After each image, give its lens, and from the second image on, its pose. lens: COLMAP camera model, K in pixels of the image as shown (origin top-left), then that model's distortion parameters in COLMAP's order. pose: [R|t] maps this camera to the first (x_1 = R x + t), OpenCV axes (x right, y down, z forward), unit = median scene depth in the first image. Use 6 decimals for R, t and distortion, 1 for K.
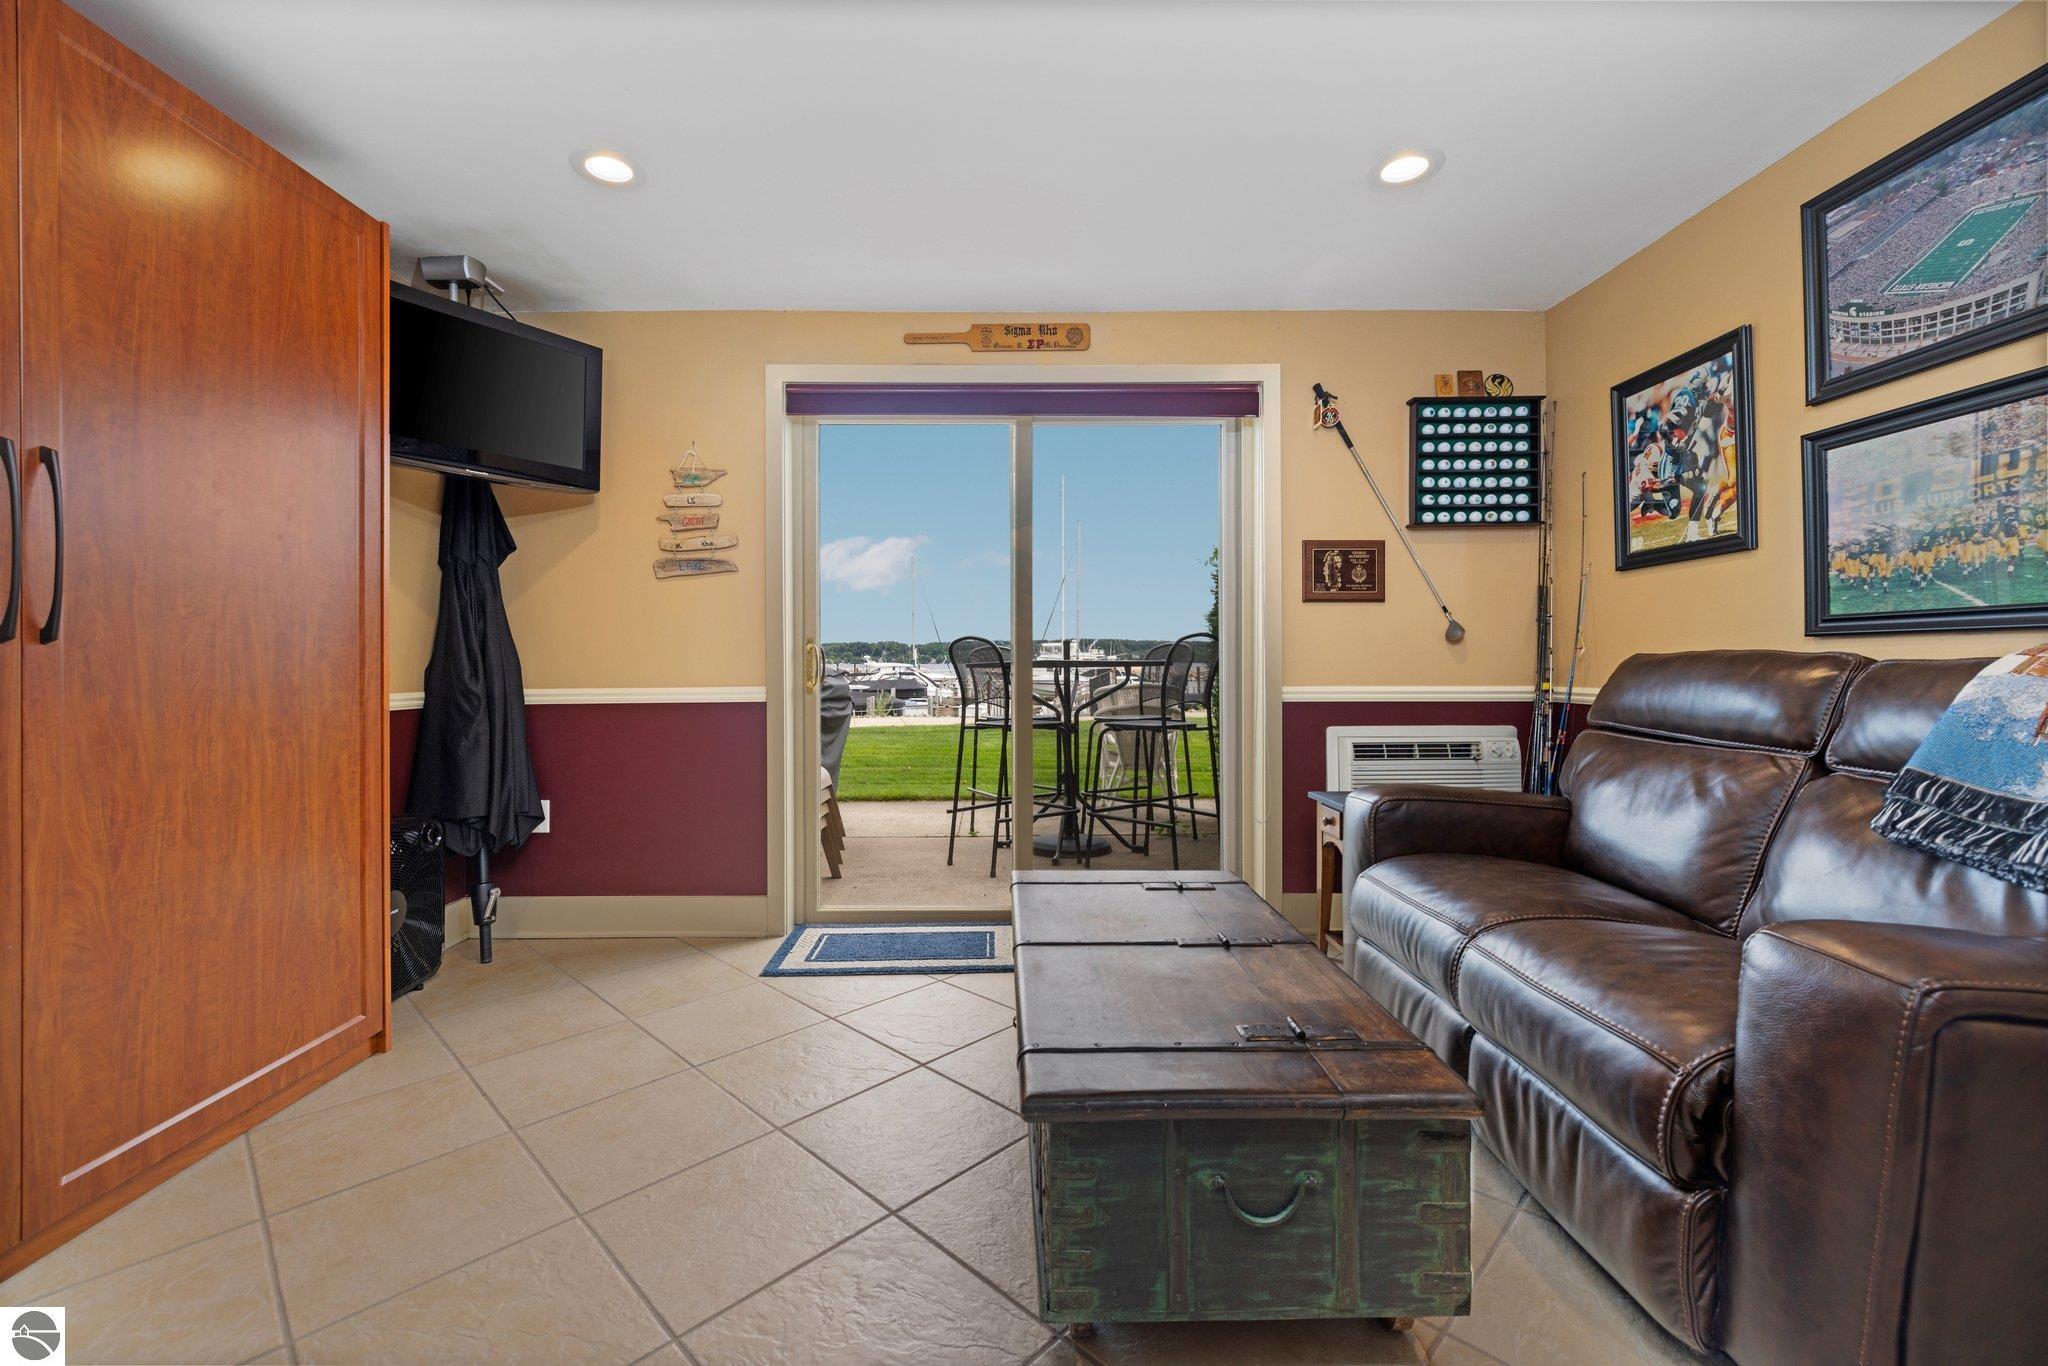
lens RADIAL K [[854.5, 0, 1014.2], [0, 854.5, 665.5], [0, 0, 1]] dist [-0.000885, -0.000405]
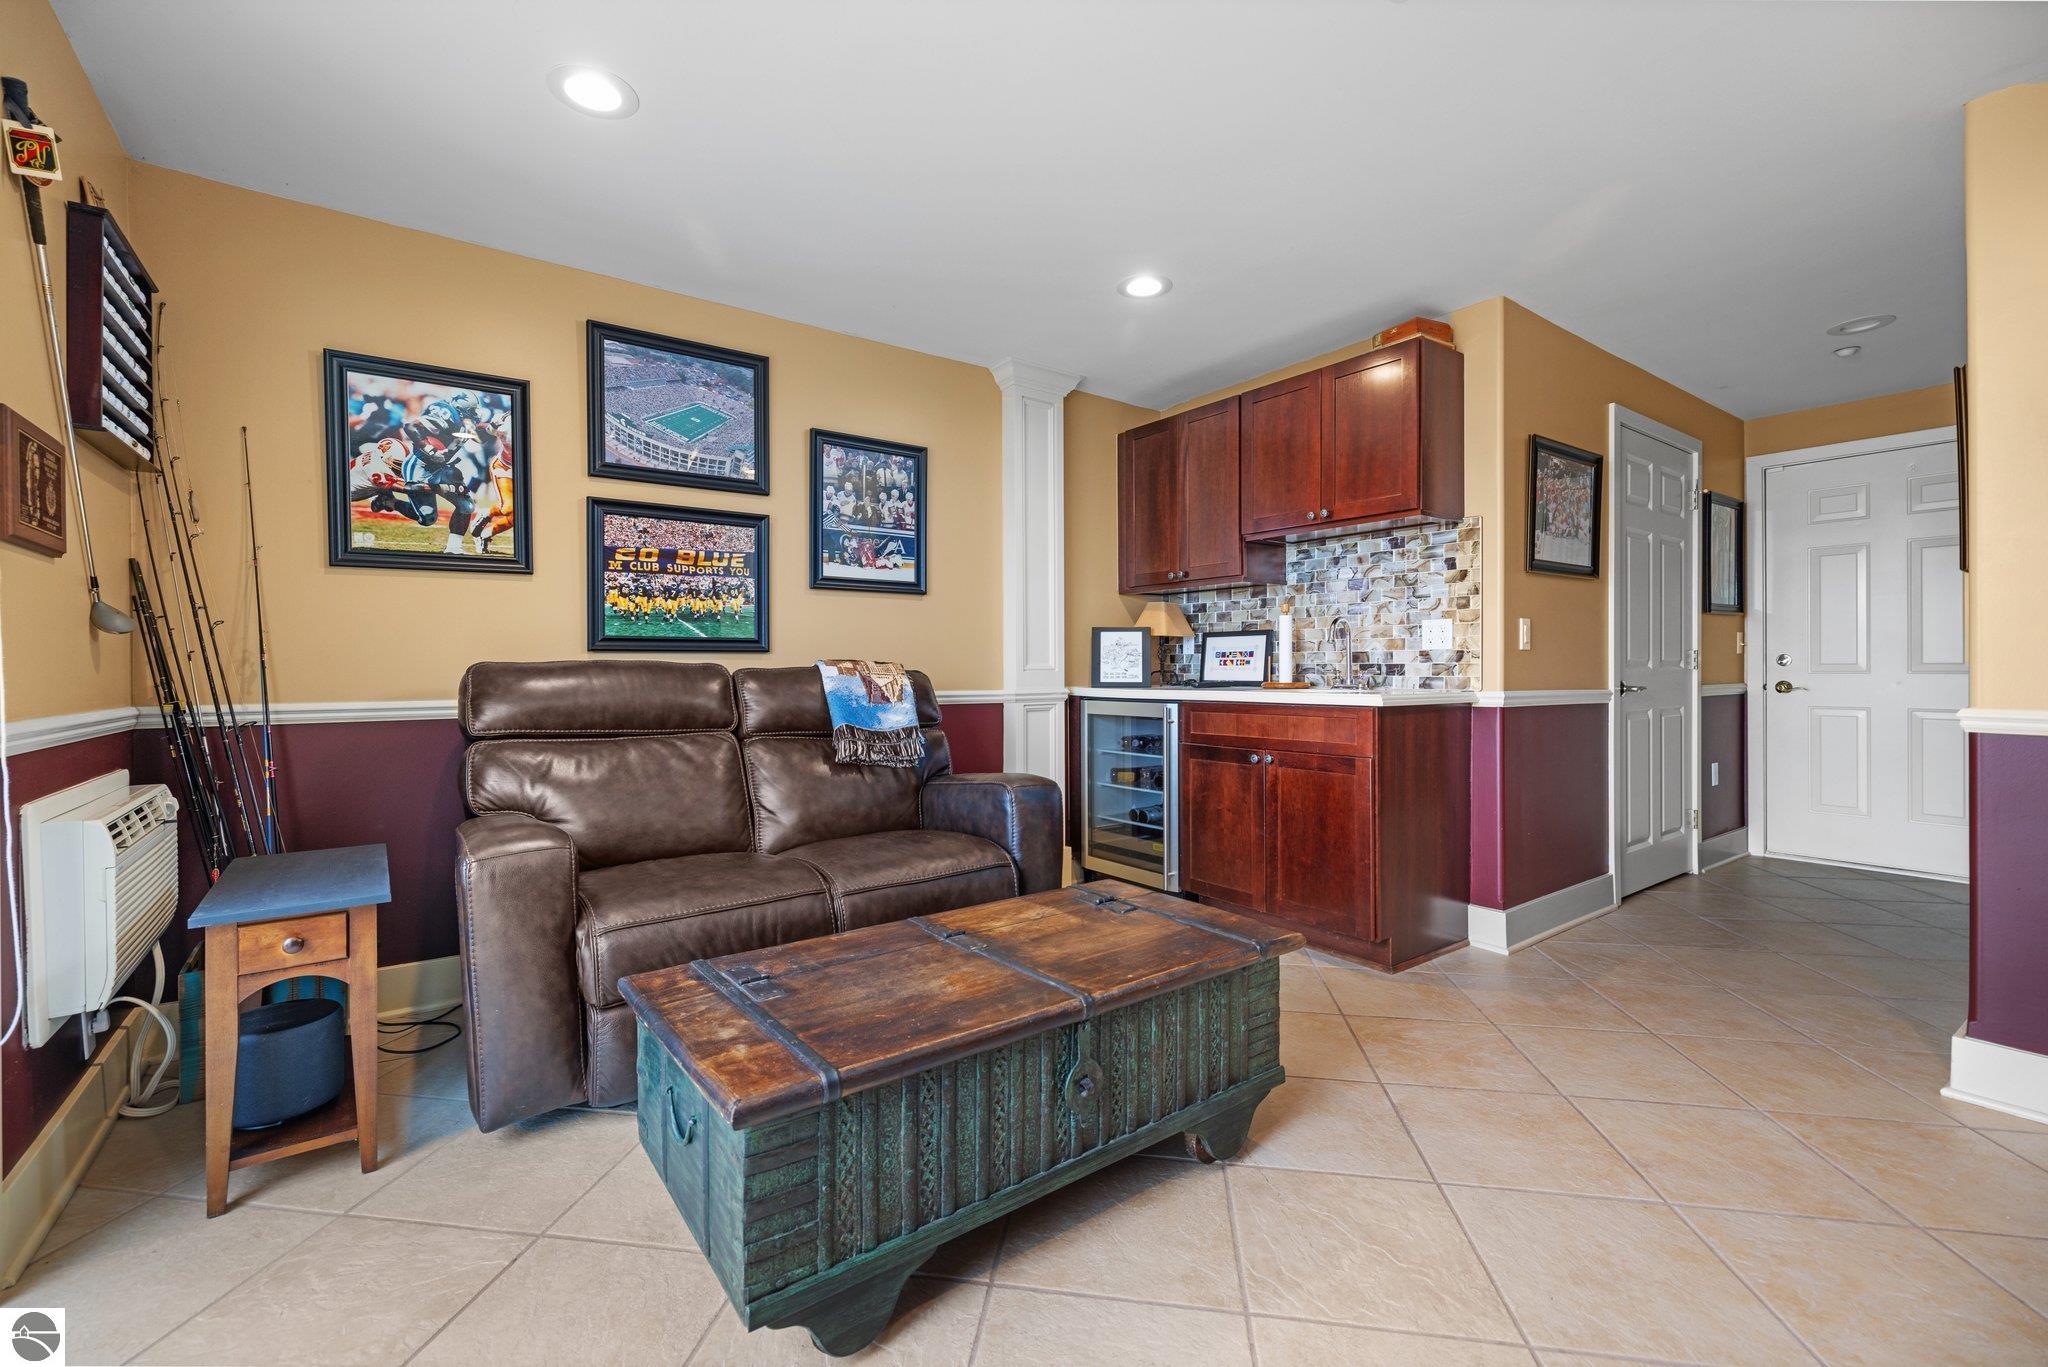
lens RADIAL K [[854.5, 0, 1014.2], [0, 854.5, 666.0], [0, 0, 1]] dist [-0.000885, -0.000405]
pose [[-0.581145, 0.004636, 0.813787, -0.398262], [0.006066, 0.999981, -0.001365, -0.003916], [-0.813777, 0.004143, -0.581162, 0.954714]]
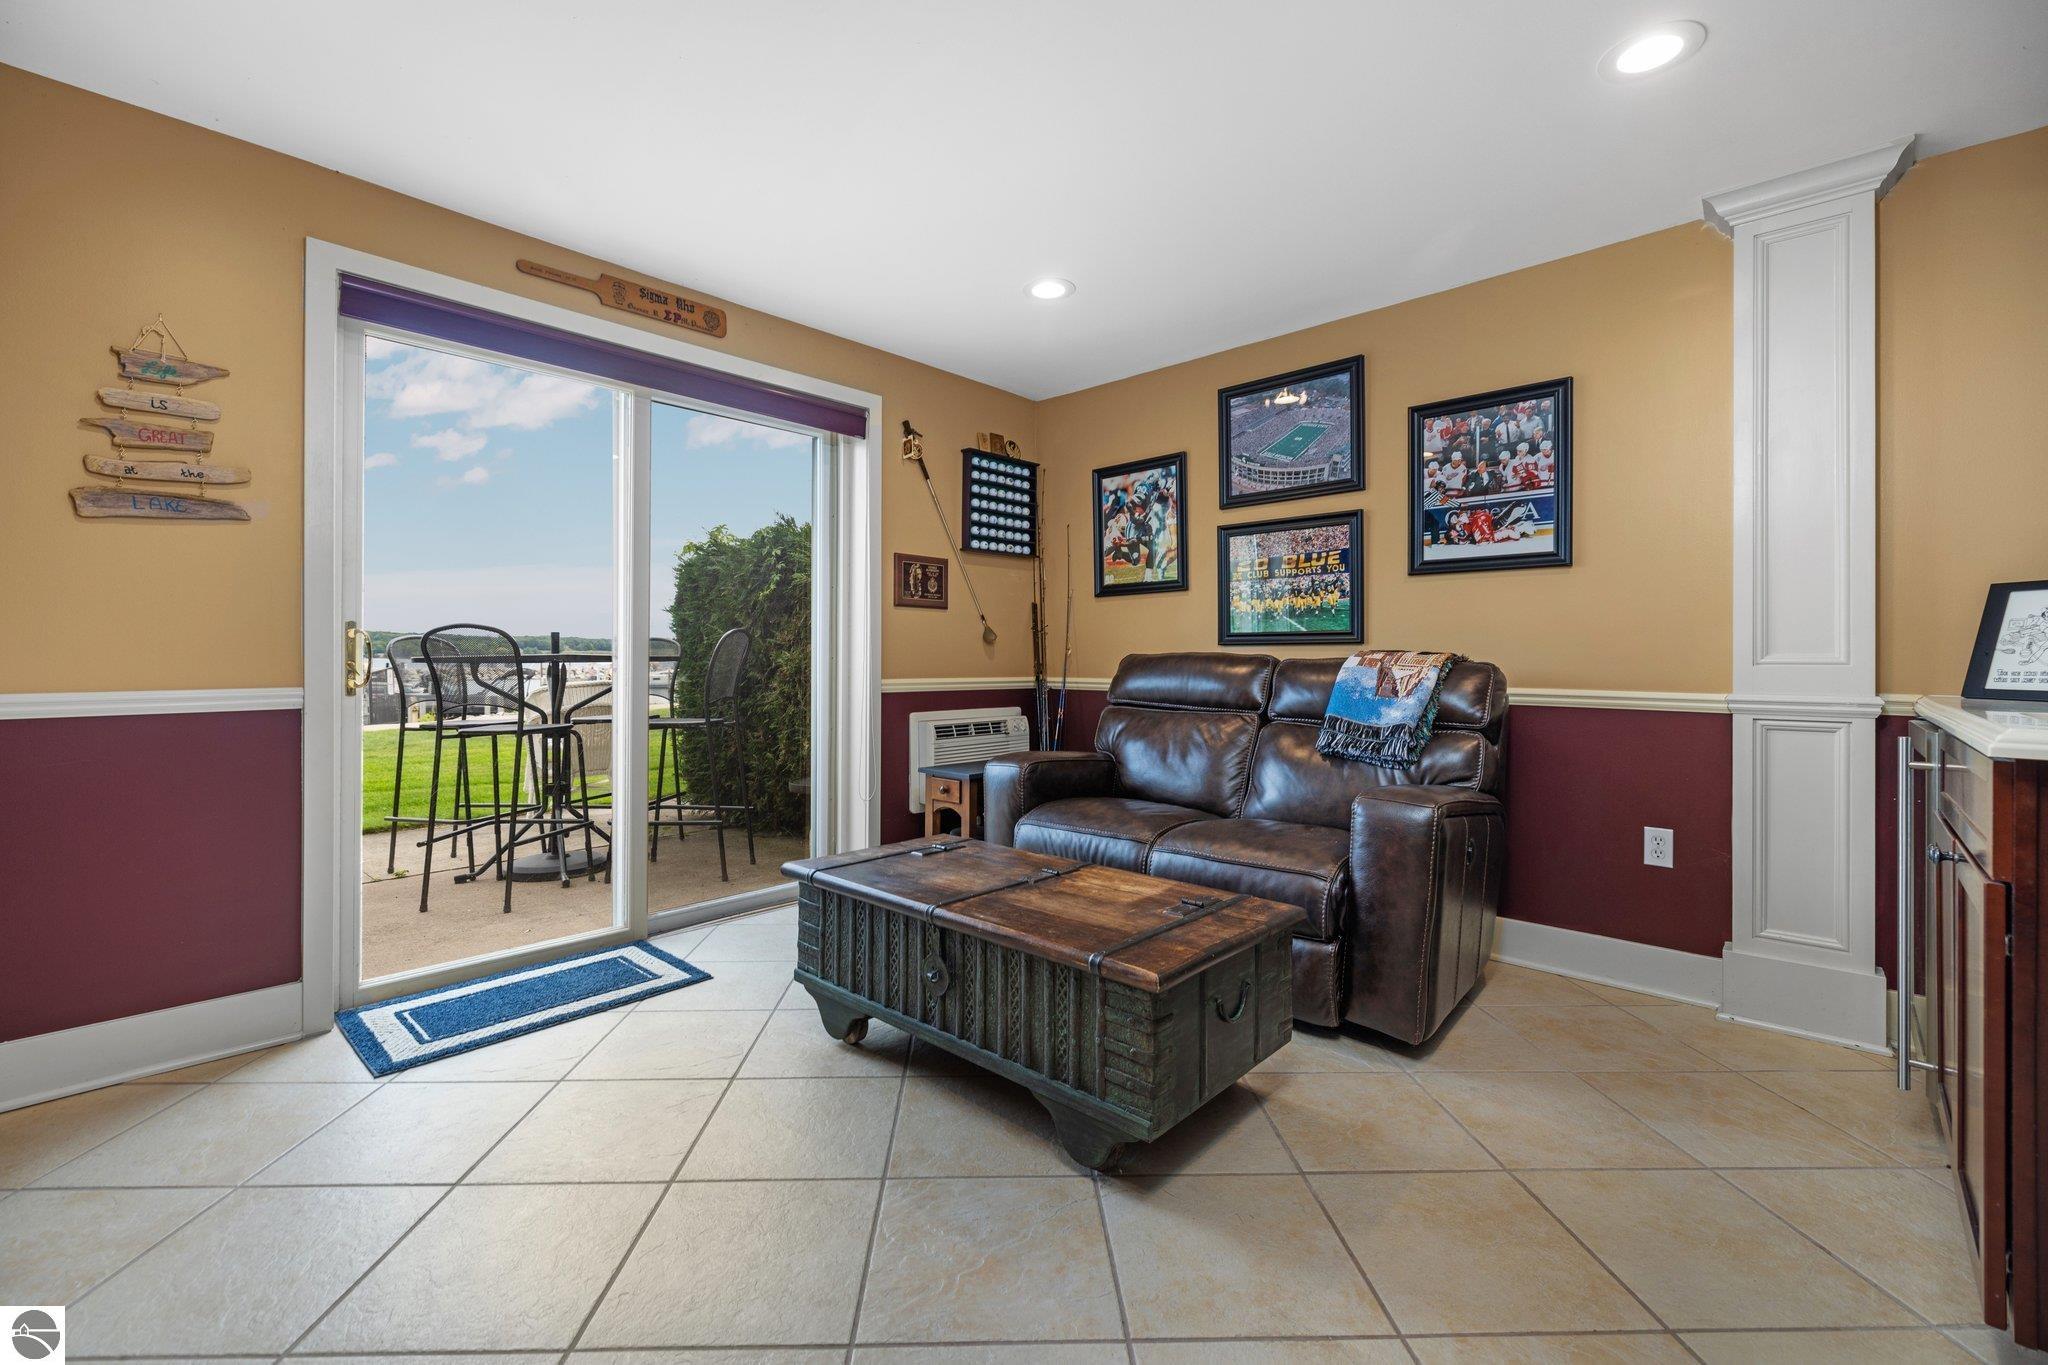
lens RADIAL K [[862.6, 0, 1019.4], [0, 862.6, 660.2], [0, 0, 1]] dist [-0.000142, -0.000134]
pose [[0.691624, 0.005145, 0.722240, -0.449100], [-0.003810, 0.999987, -0.003476, 0.002607], [-0.722248, -0.000347, 0.691634, 0.080489]]
